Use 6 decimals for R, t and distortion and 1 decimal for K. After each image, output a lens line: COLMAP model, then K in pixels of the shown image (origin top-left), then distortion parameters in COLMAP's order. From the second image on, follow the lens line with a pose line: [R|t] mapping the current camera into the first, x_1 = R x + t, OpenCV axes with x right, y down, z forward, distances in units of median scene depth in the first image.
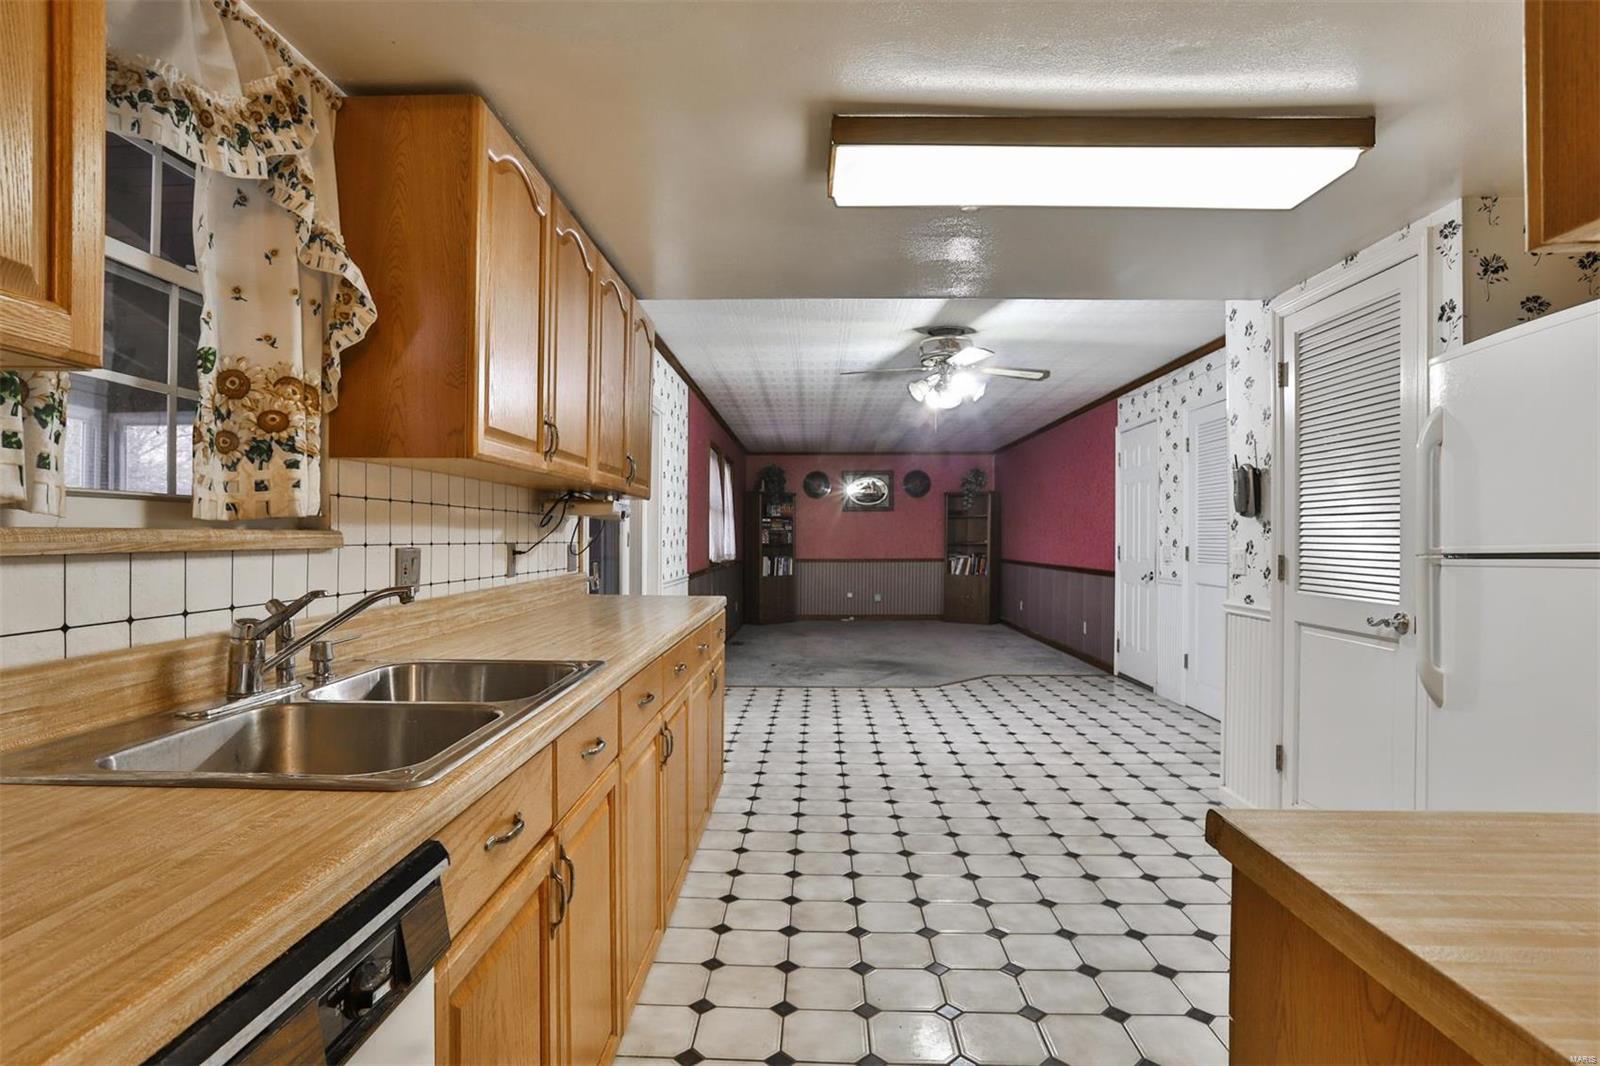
lens RADIAL K [[853.6, 0, 812.4], [0, 853.6, 545.6], [0, 0, 1]] dist [-0.022340, 0.003081]
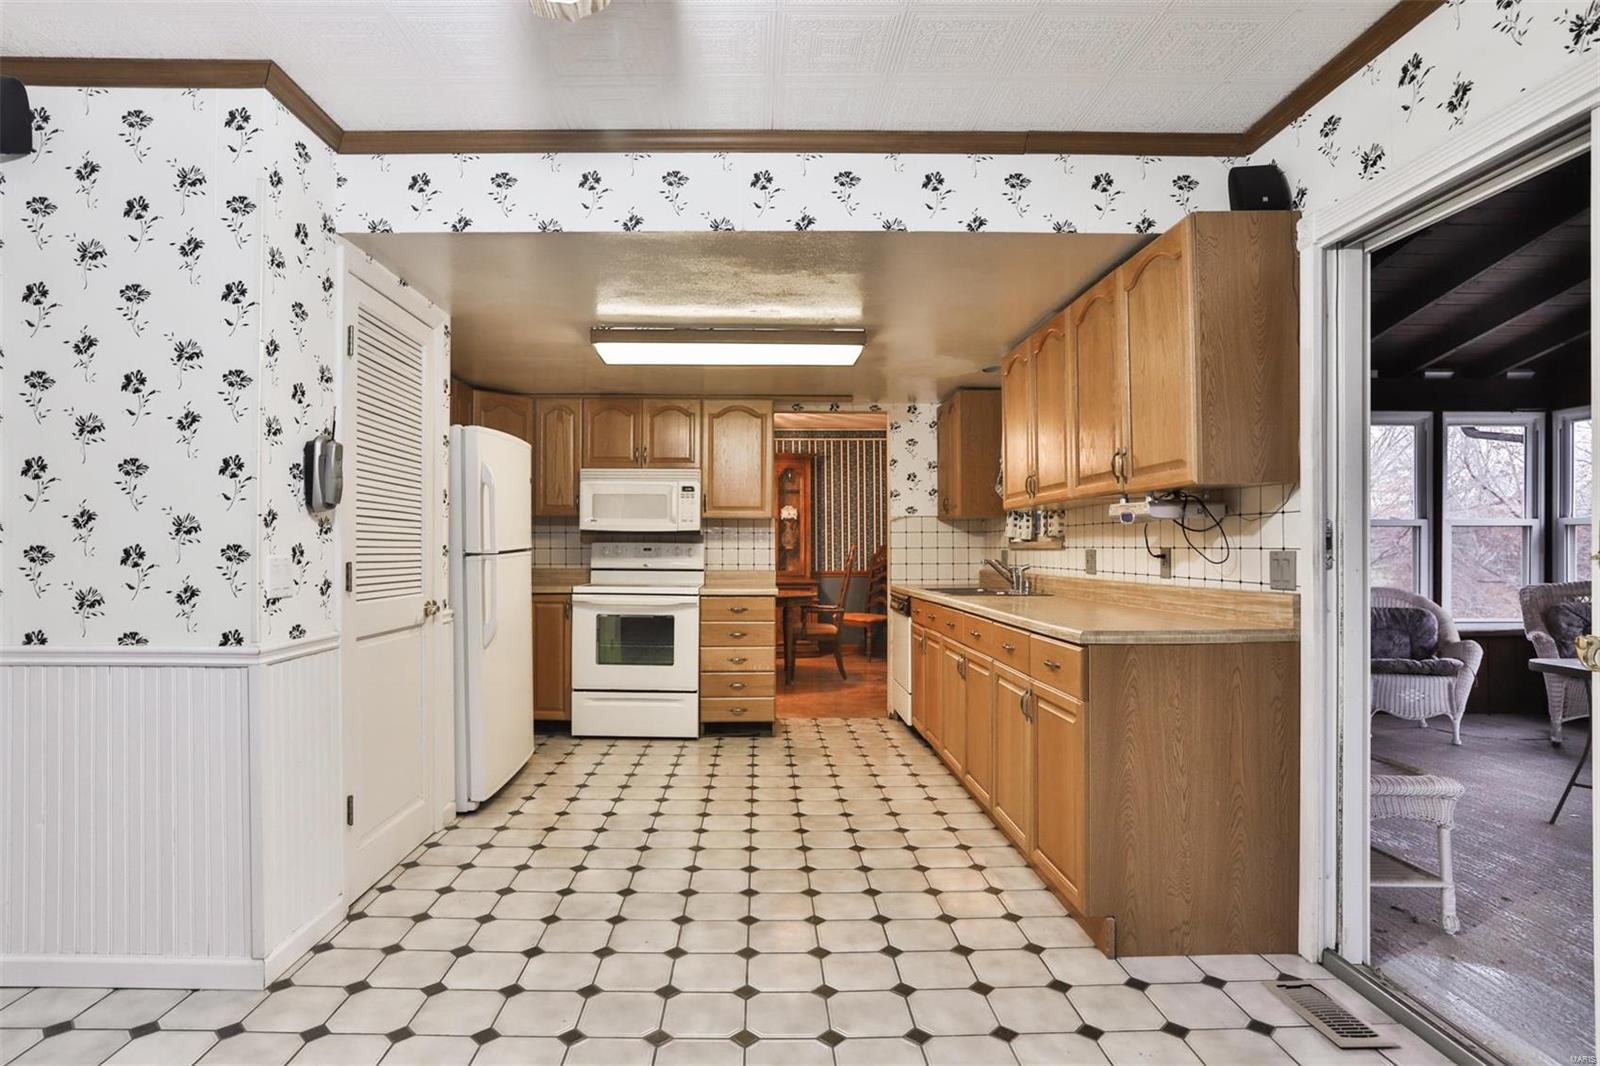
lens RADIAL K [[853.6, 0, 788.4], [0, 853.6, 538.3], [0, 0, 1]] dist [-0.022340, 0.003081]
pose [[-0.999150, -0.003795, -0.041037, 0.145753], [-0.003819, 0.999993, 0.000498, -0.011355], [0.041035, 0.000654, -0.999157, 1.611168]]
